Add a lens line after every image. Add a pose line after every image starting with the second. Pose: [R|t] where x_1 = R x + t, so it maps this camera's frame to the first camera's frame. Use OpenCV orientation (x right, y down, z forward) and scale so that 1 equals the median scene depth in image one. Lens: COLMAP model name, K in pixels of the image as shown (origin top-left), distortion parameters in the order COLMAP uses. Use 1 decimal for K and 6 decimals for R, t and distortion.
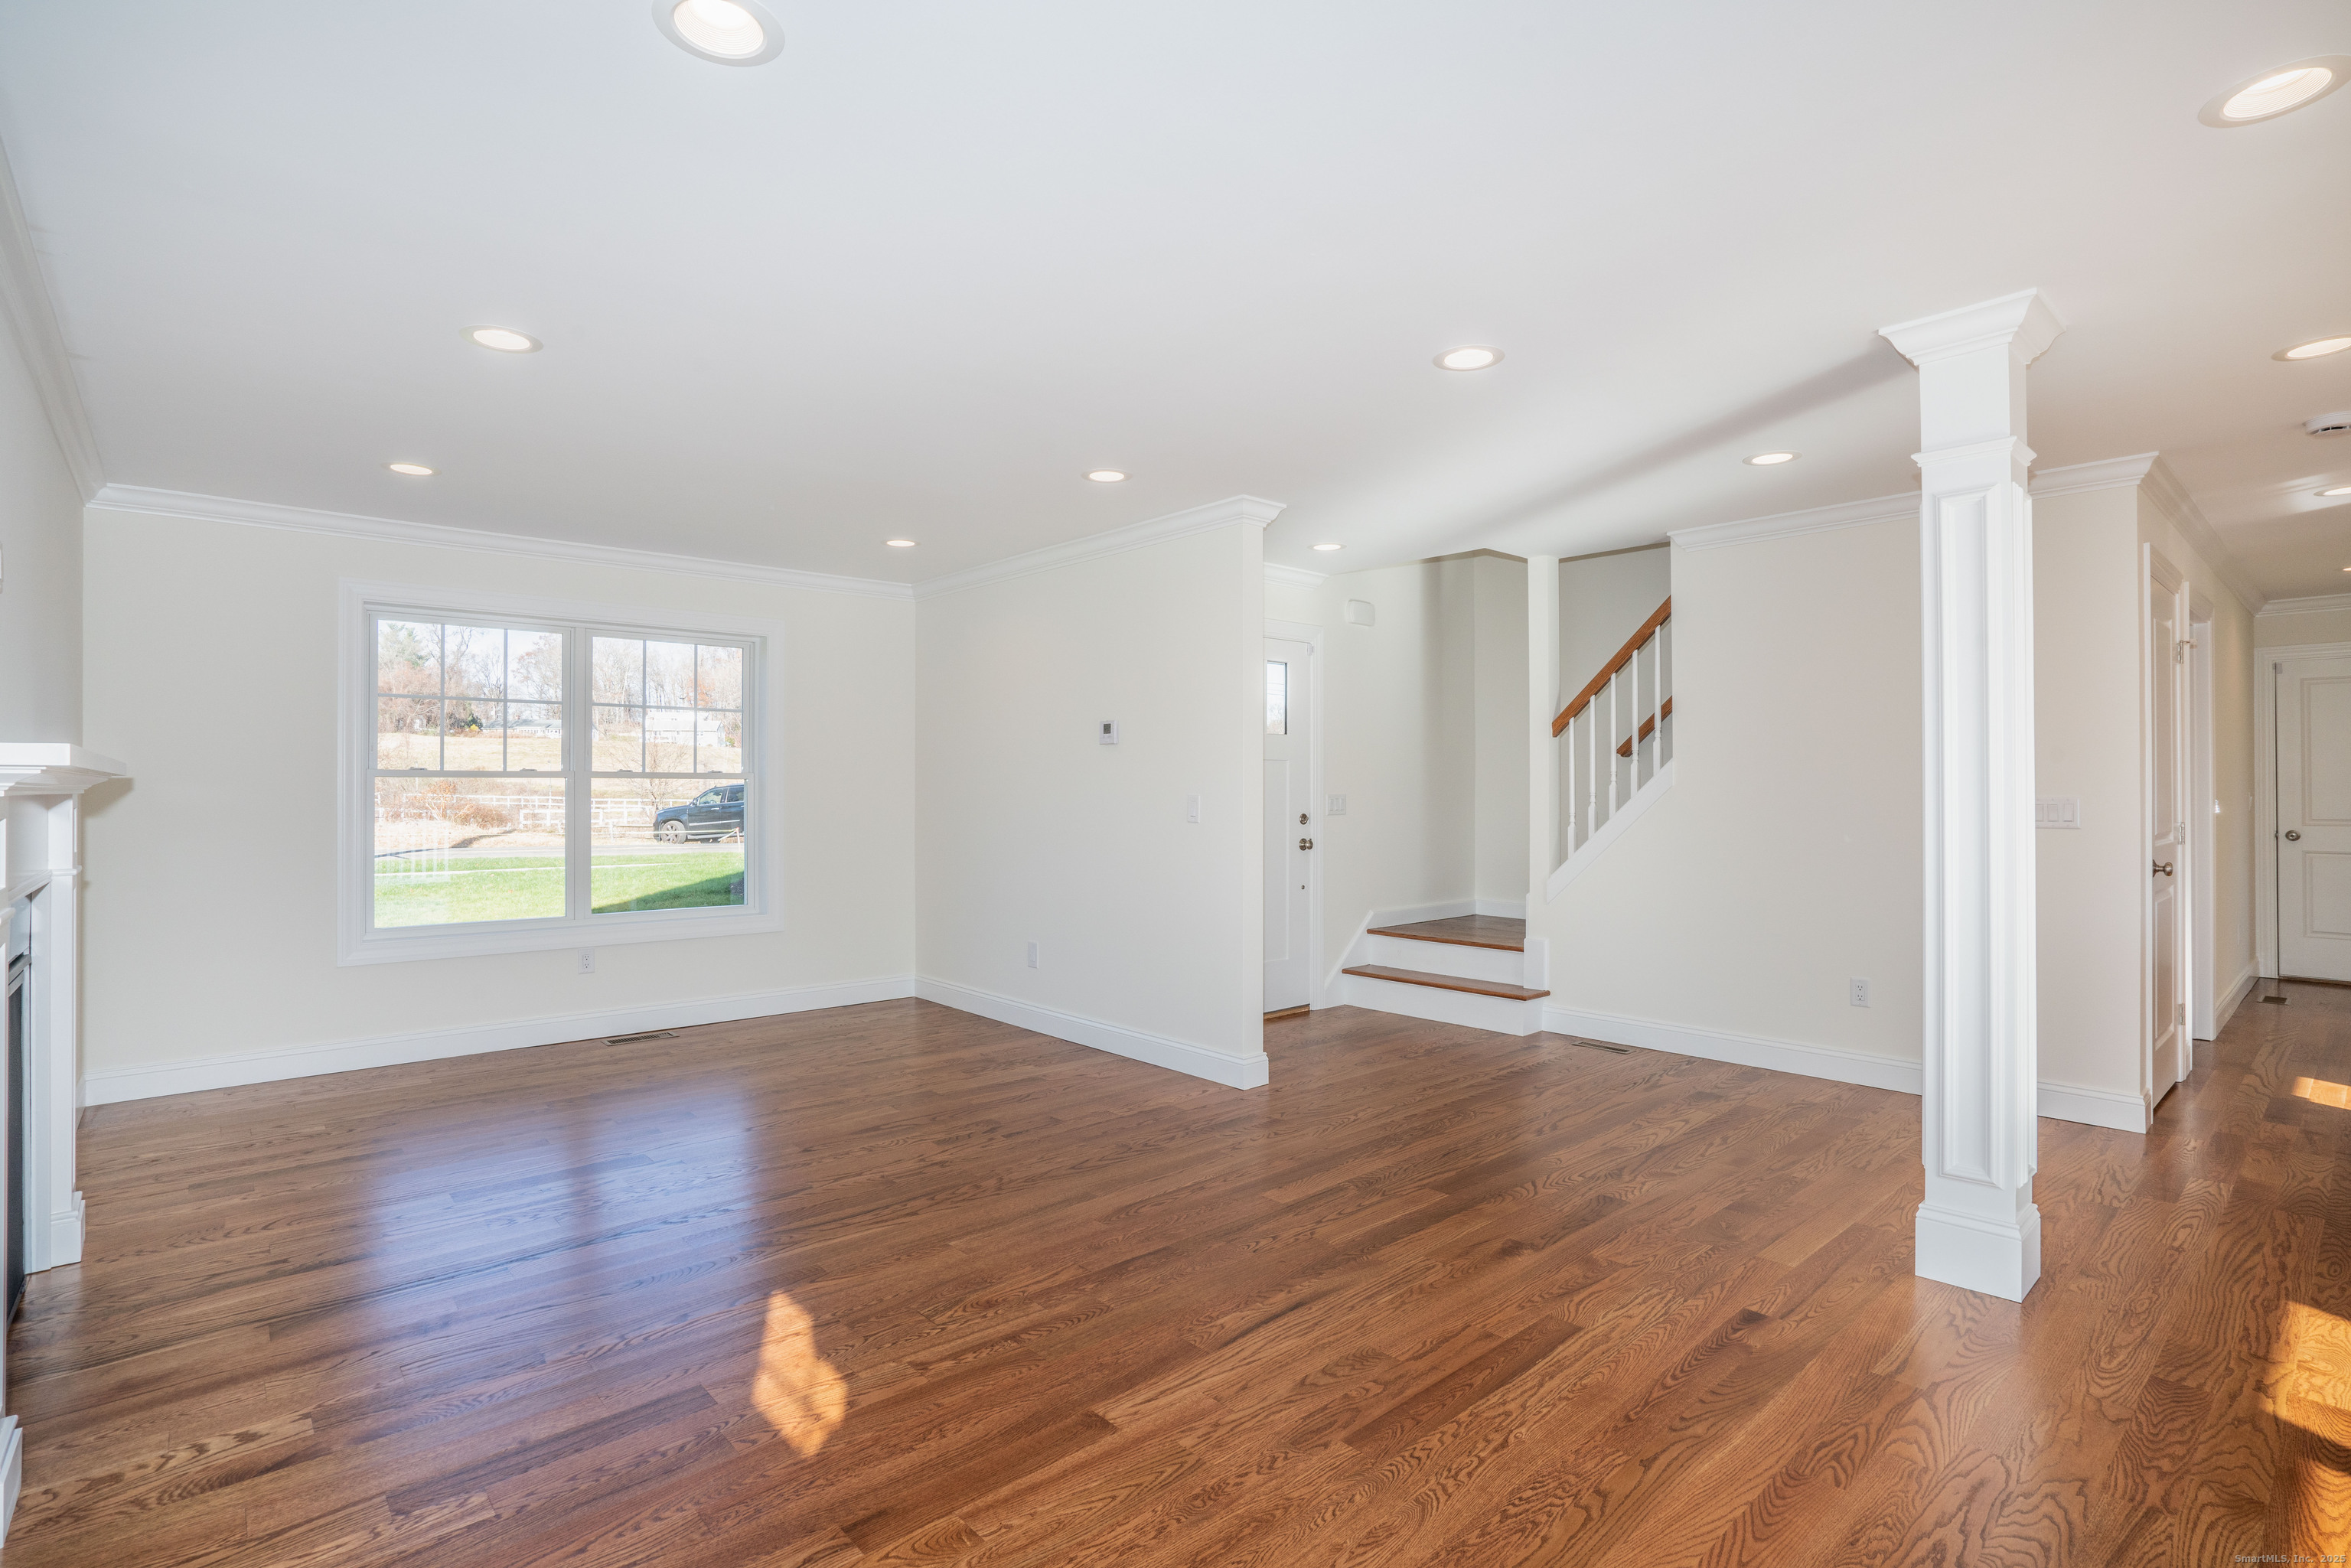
lens RADIAL K [[1142.2, 0, 1179.8], [0, 1142.2, 791.4], [0, 0, 1]] dist [-0.032839, 0.001755]
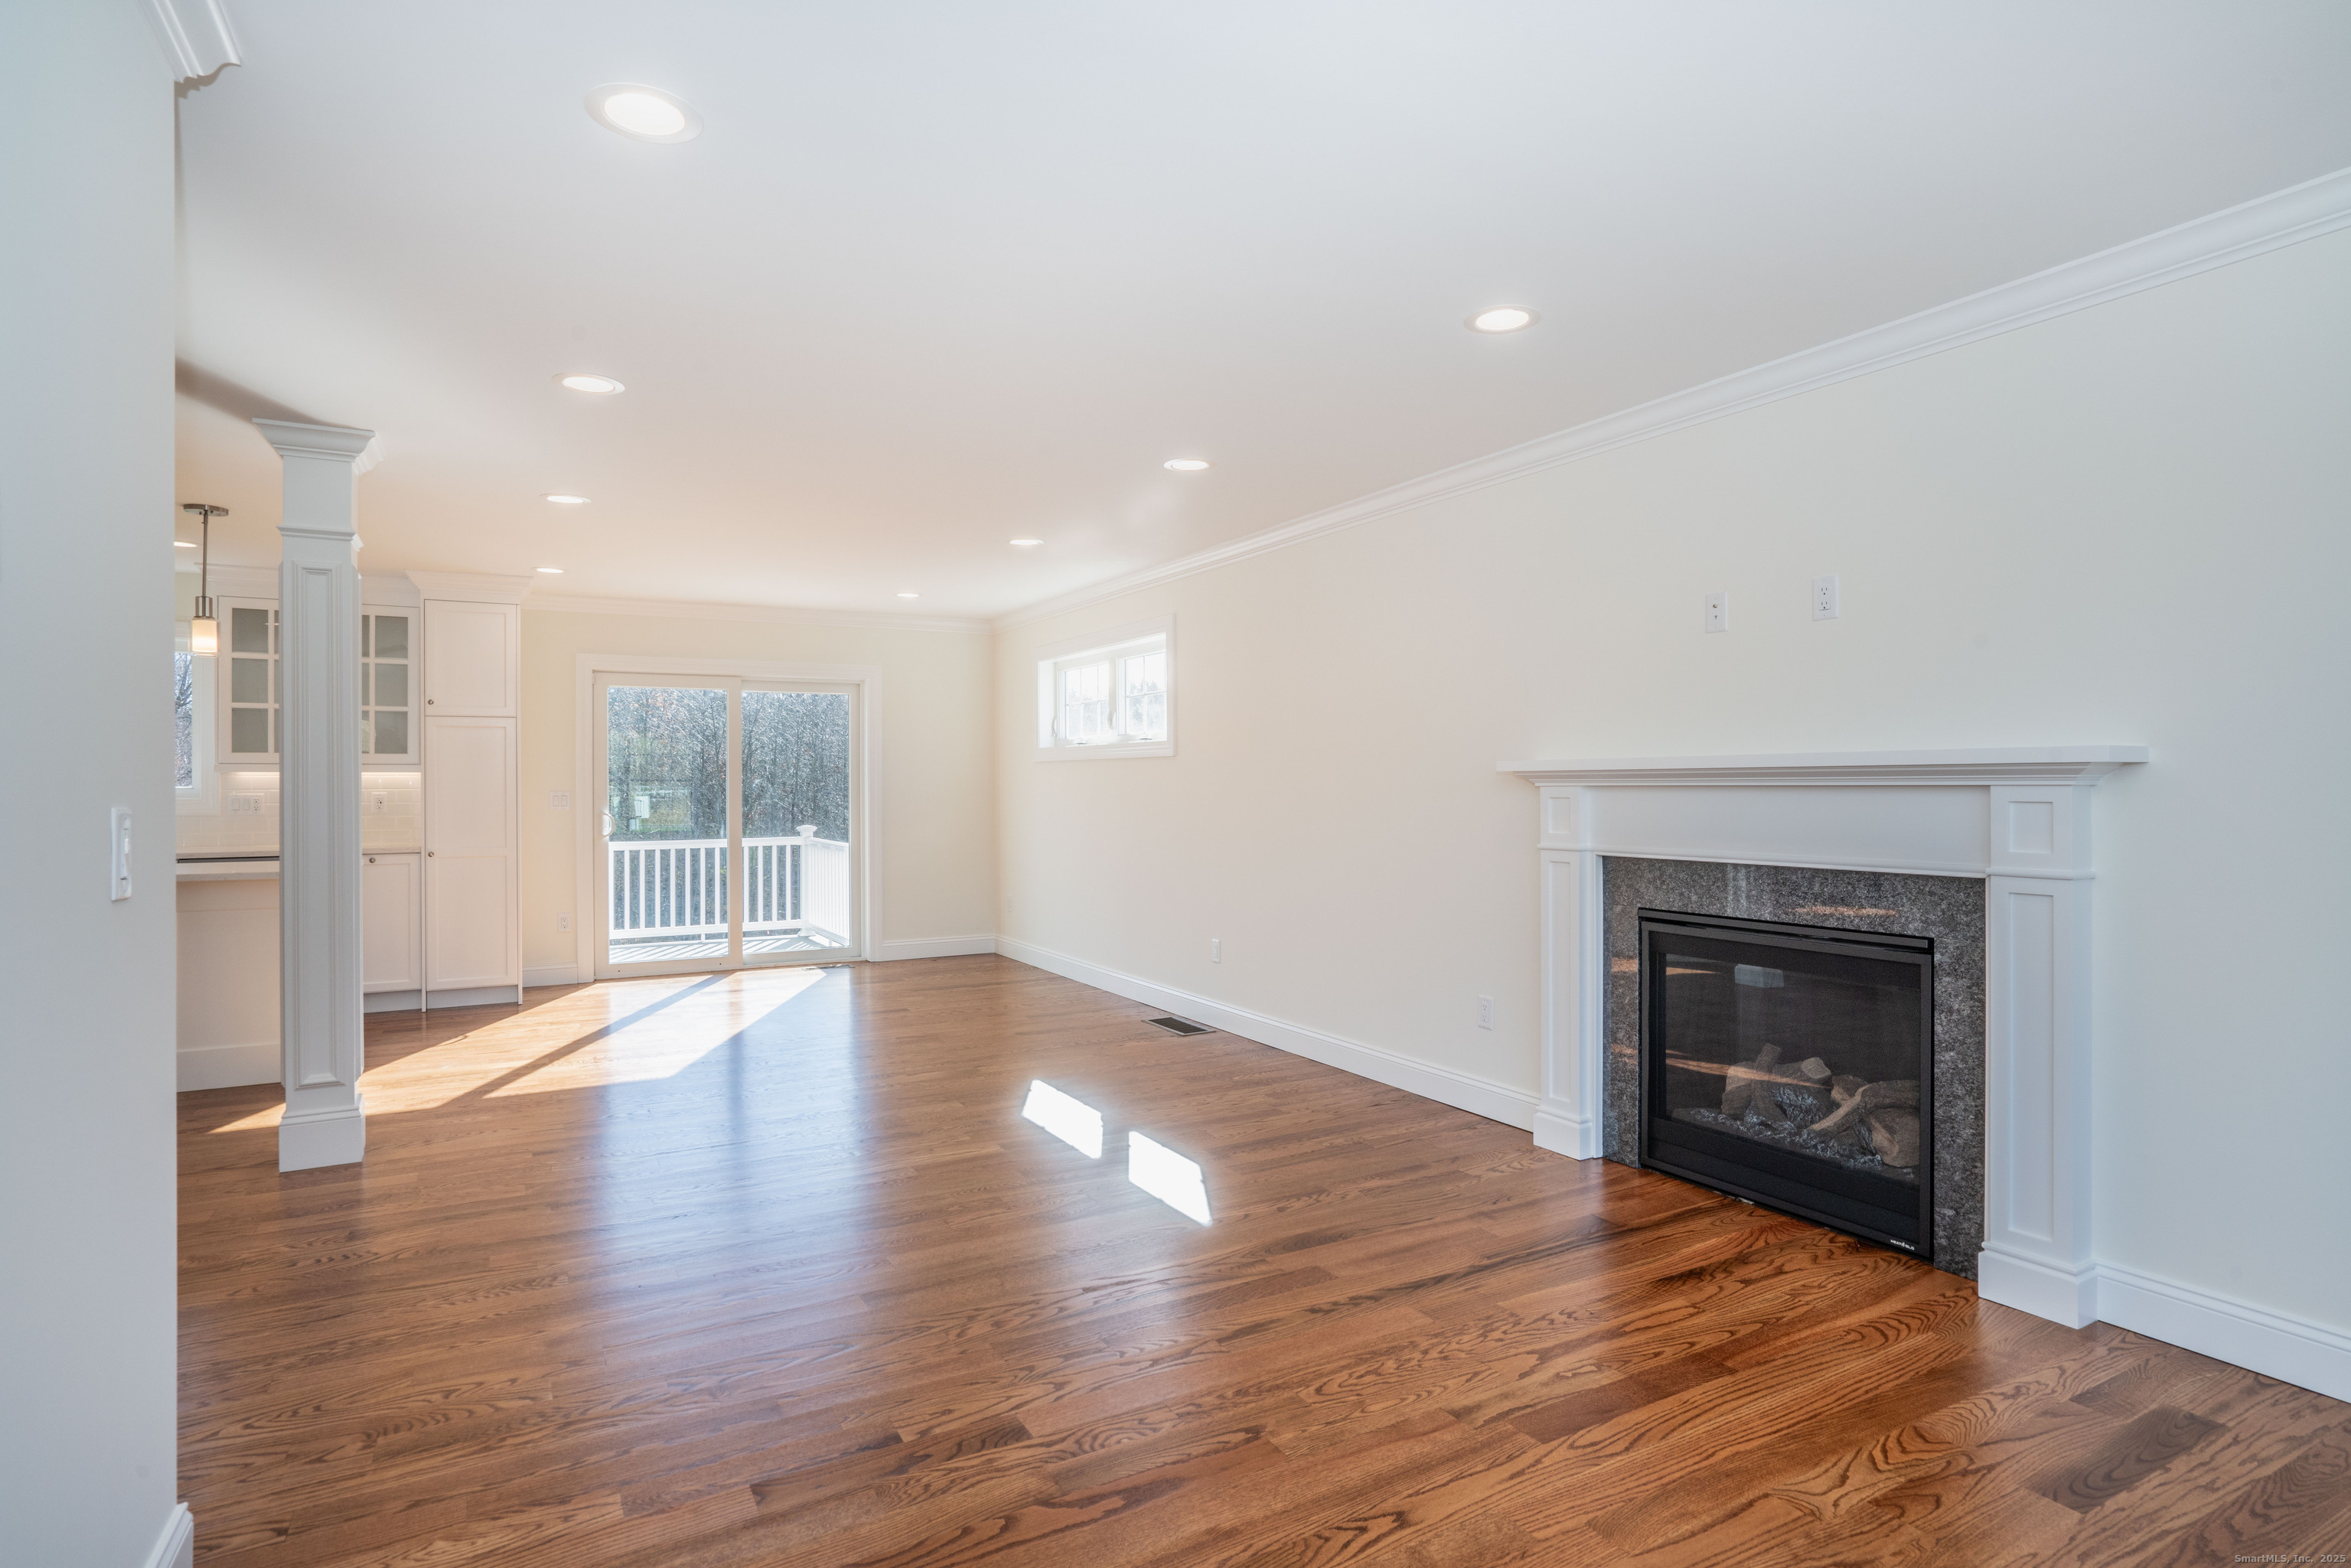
lens RADIAL K [[1232.6, 0, 1154.7], [0, 1232.6, 790.4], [0, 0, 1]] dist [-0.014019, 0.001871]
pose [[-0.973022, 0.005627, 0.230645, -0.458088], [0.006073, 0.999981, 0.001226, 0.000257], [-0.230634, 0.002594, -0.973037, 1.732007]]
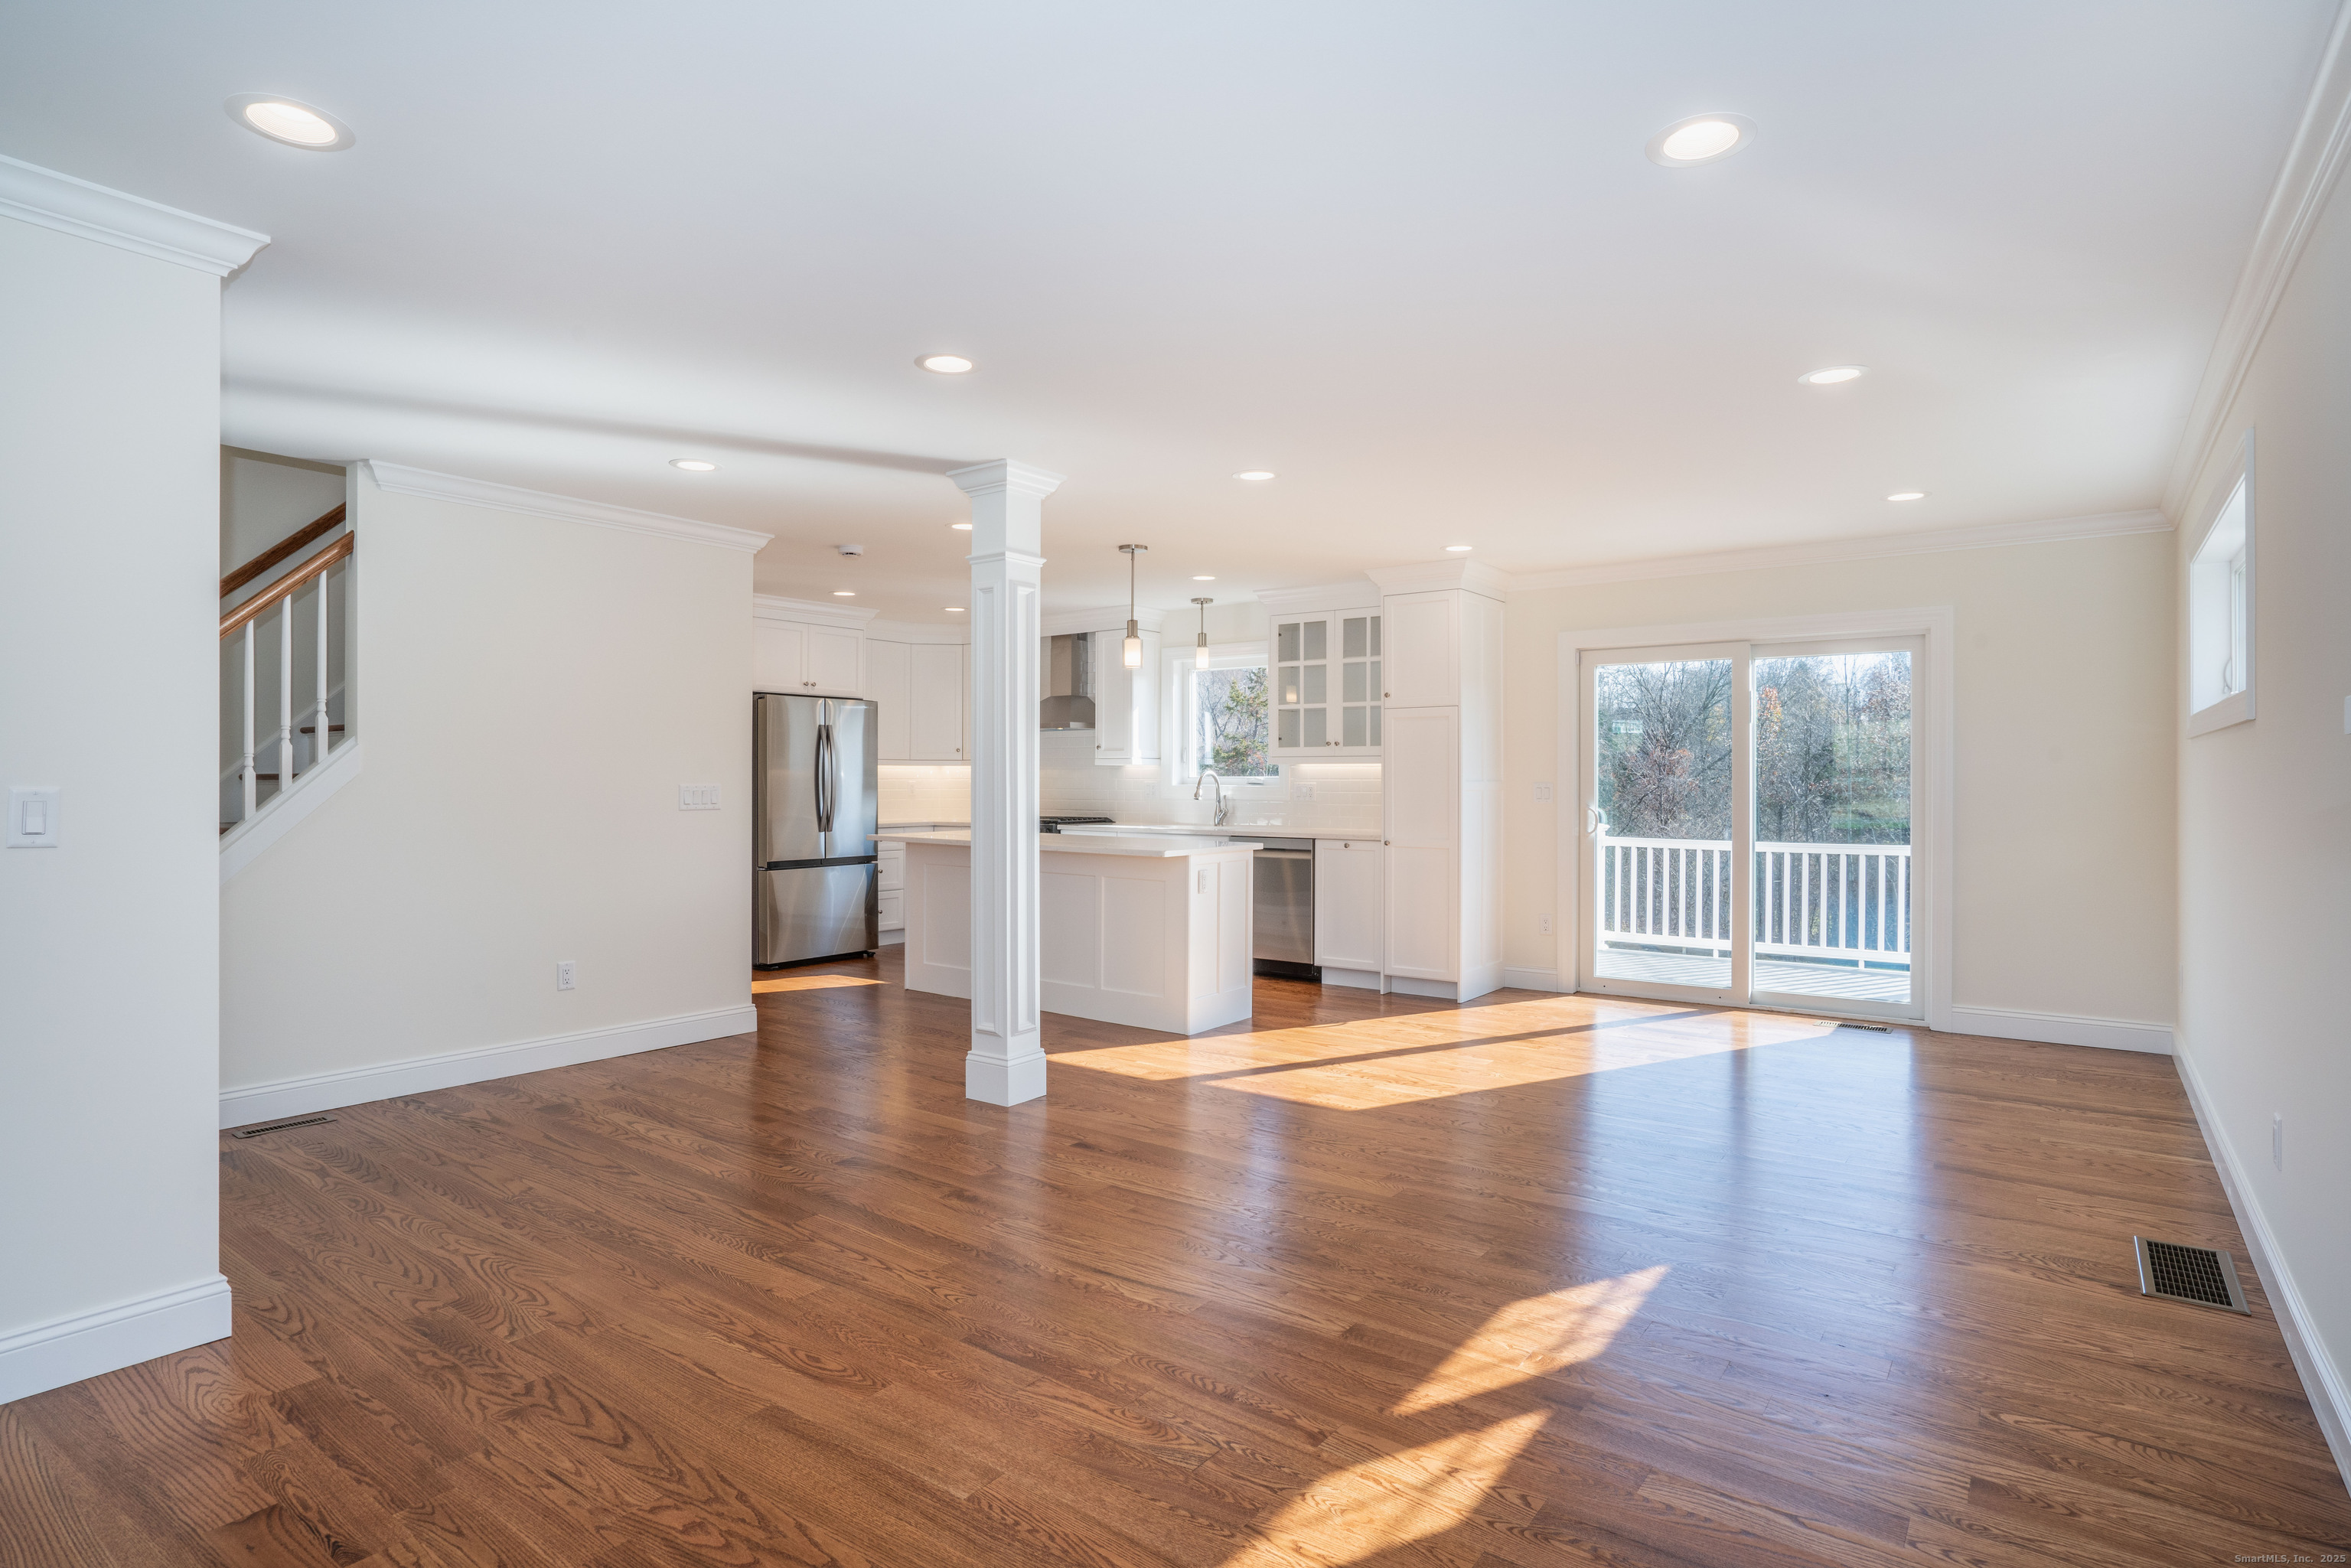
lens RADIAL K [[1232.6, 0, 1156.4], [0, 1232.6, 779.9], [0, 0, 1]] dist [-0.014019, 0.001871]
pose [[-0.203518, -0.000250, 0.979071, -0.779988], [-0.003668, 0.999993, -0.000507, -0.002384], [-0.979064, -0.003695, -0.203517, 0.901071]]
